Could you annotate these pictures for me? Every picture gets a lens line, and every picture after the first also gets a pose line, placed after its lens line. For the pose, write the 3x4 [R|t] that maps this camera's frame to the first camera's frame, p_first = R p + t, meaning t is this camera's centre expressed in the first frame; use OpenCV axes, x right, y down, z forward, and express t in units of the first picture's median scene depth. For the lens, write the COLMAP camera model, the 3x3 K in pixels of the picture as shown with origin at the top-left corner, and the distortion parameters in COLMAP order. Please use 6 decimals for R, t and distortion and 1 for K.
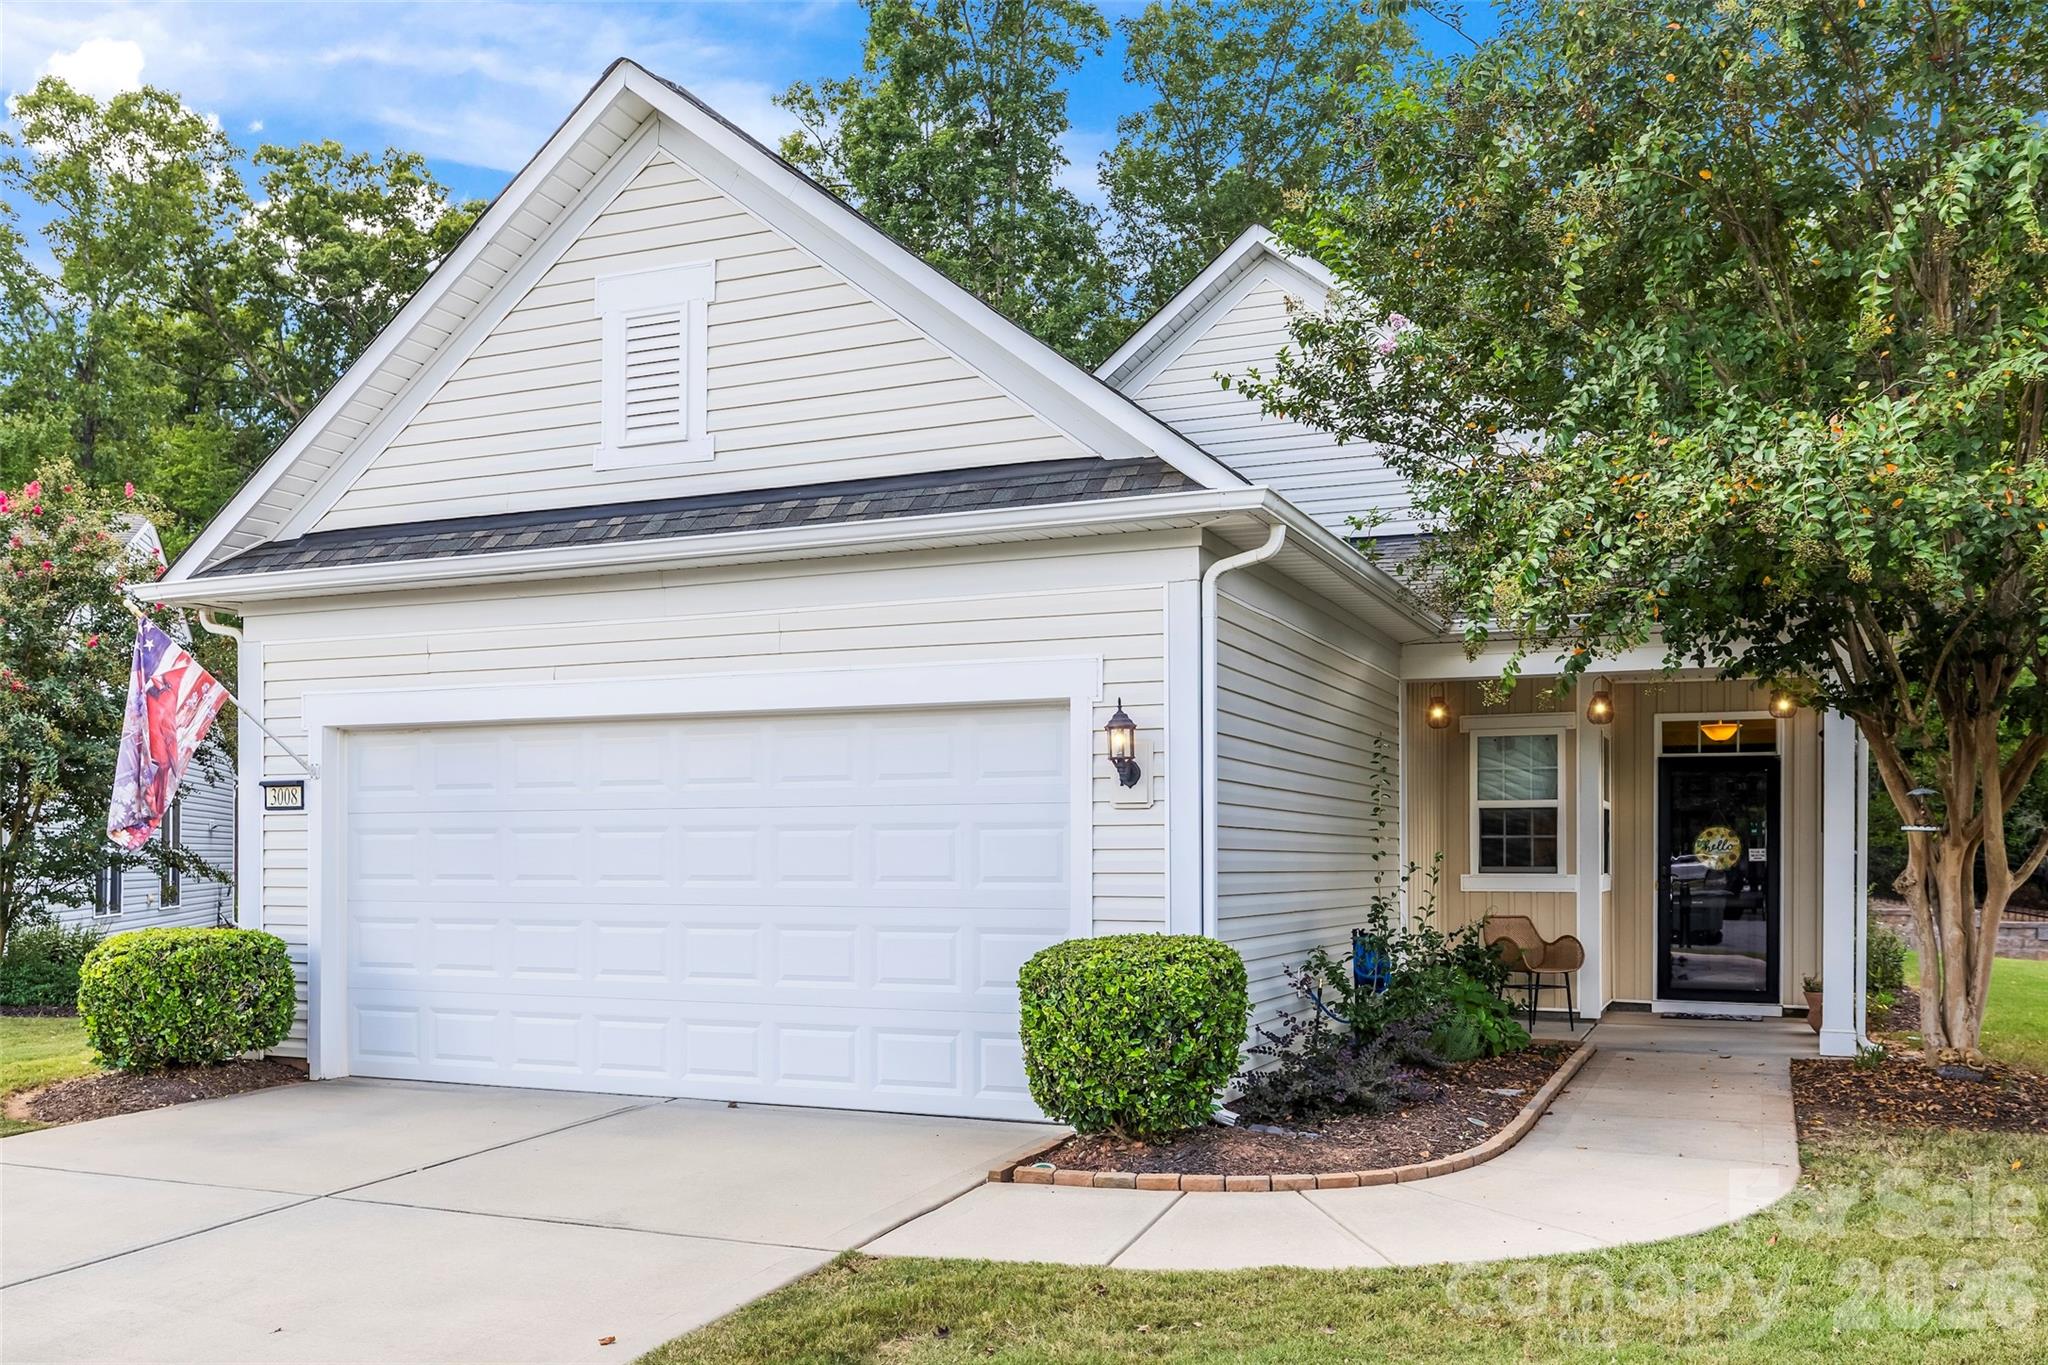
lens RADIAL K [[1731.4, 0, 1023.8], [0, 1731.4, 861.0], [0, 0, 1]] dist [0.004889, 0.000904]
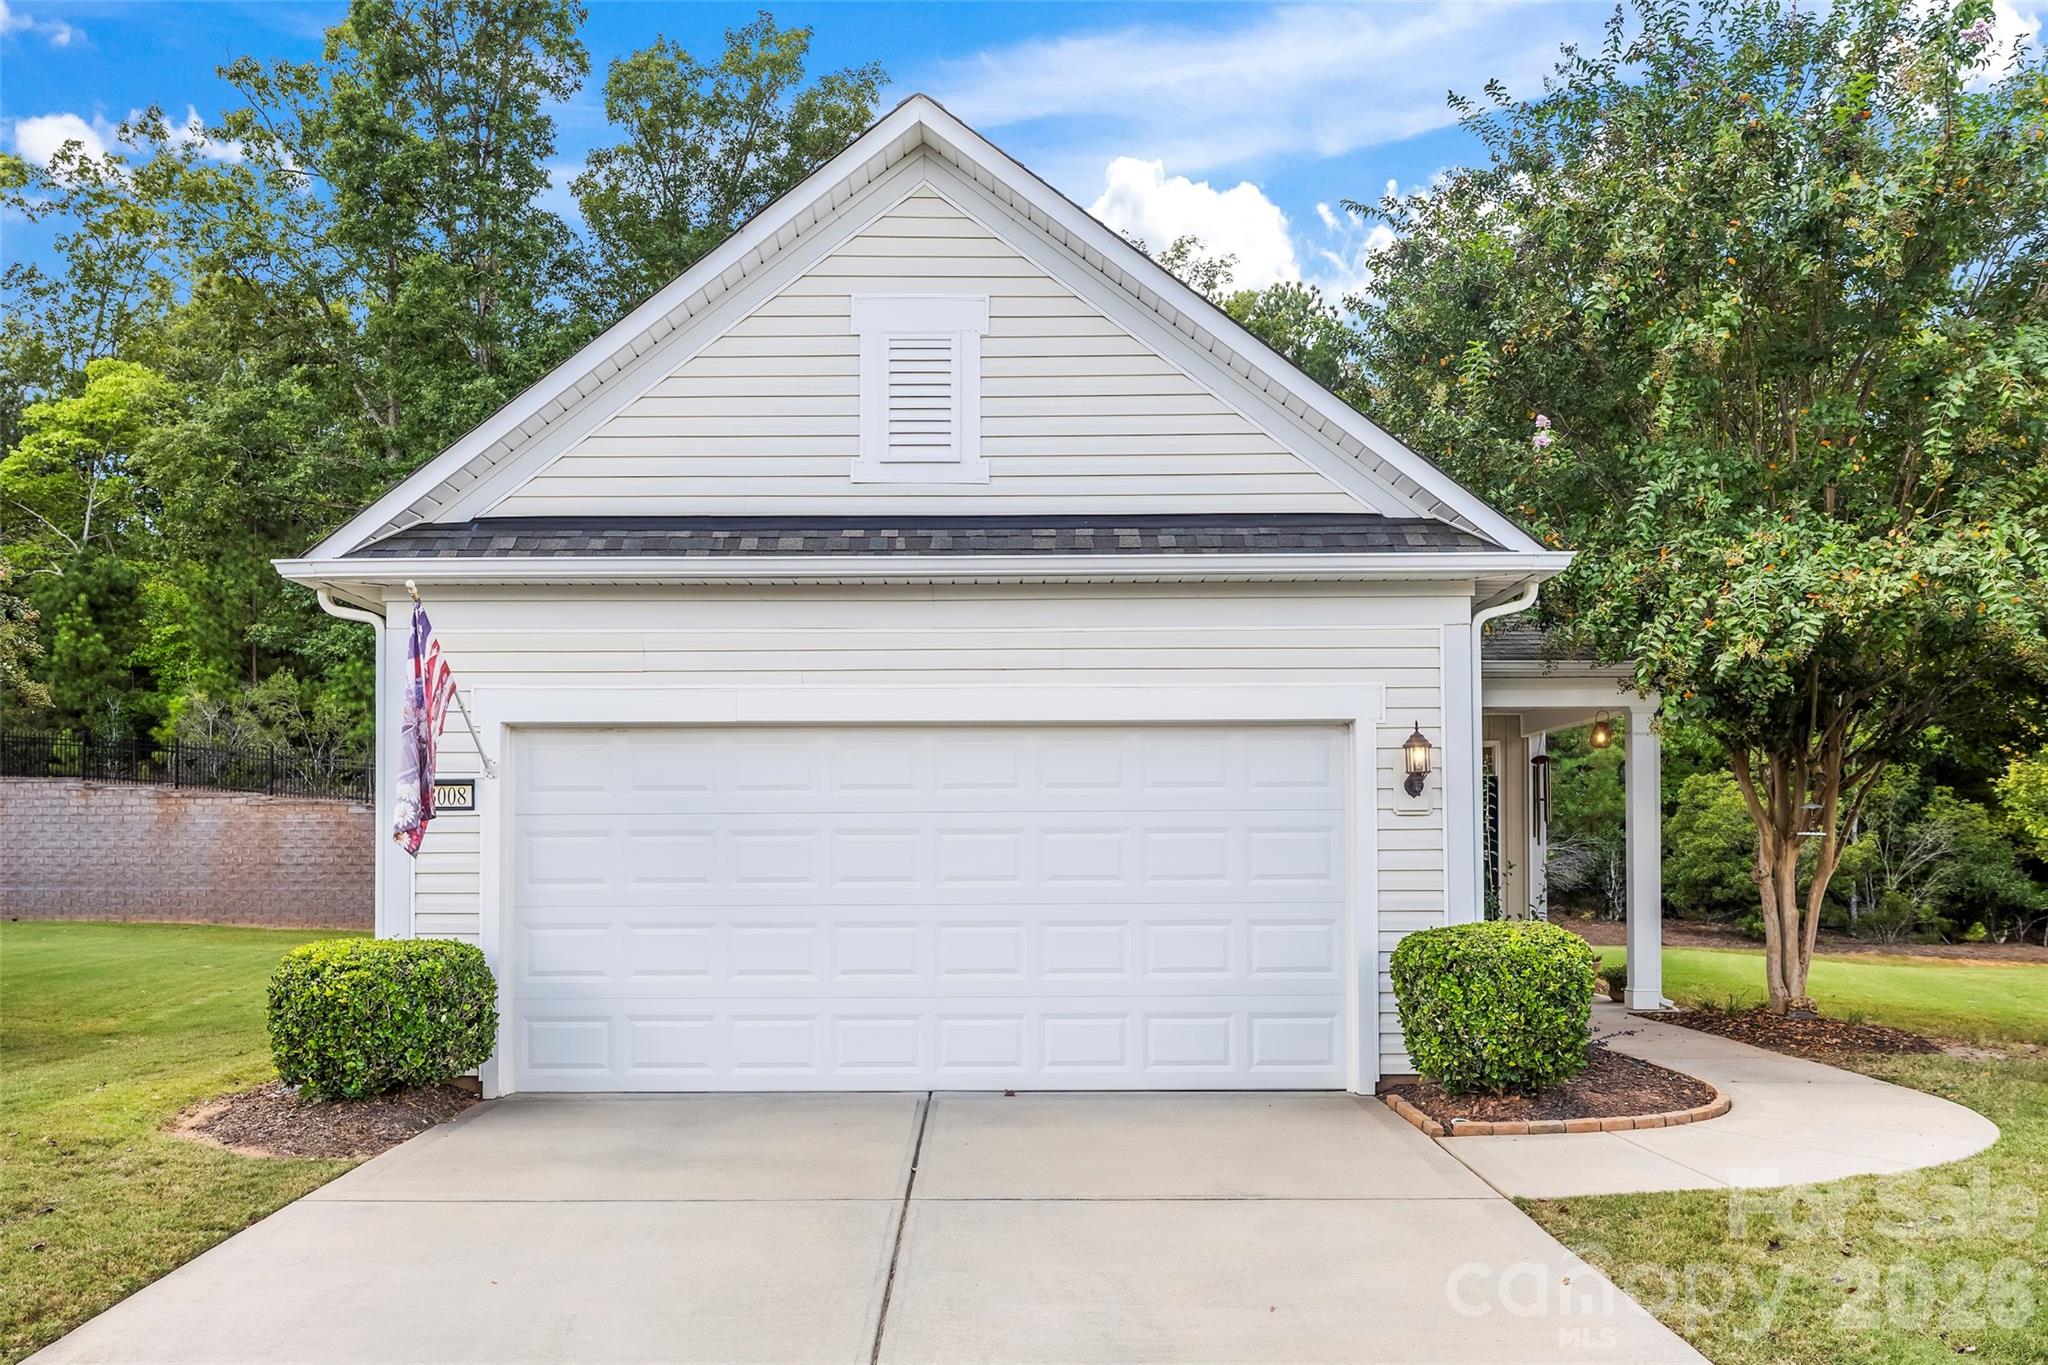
lens RADIAL K [[1610.8, 0, 1023.8], [0, 1610.8, 833.2], [0, 0, 1]] dist [0.000709, -0.002481]
pose [[0.918850, 0.001994, 0.394602, -0.638475], [0.005469, 0.999827, -0.017789, -0.000163], [-0.394570, 0.018503, 0.918680, 0.106703]]
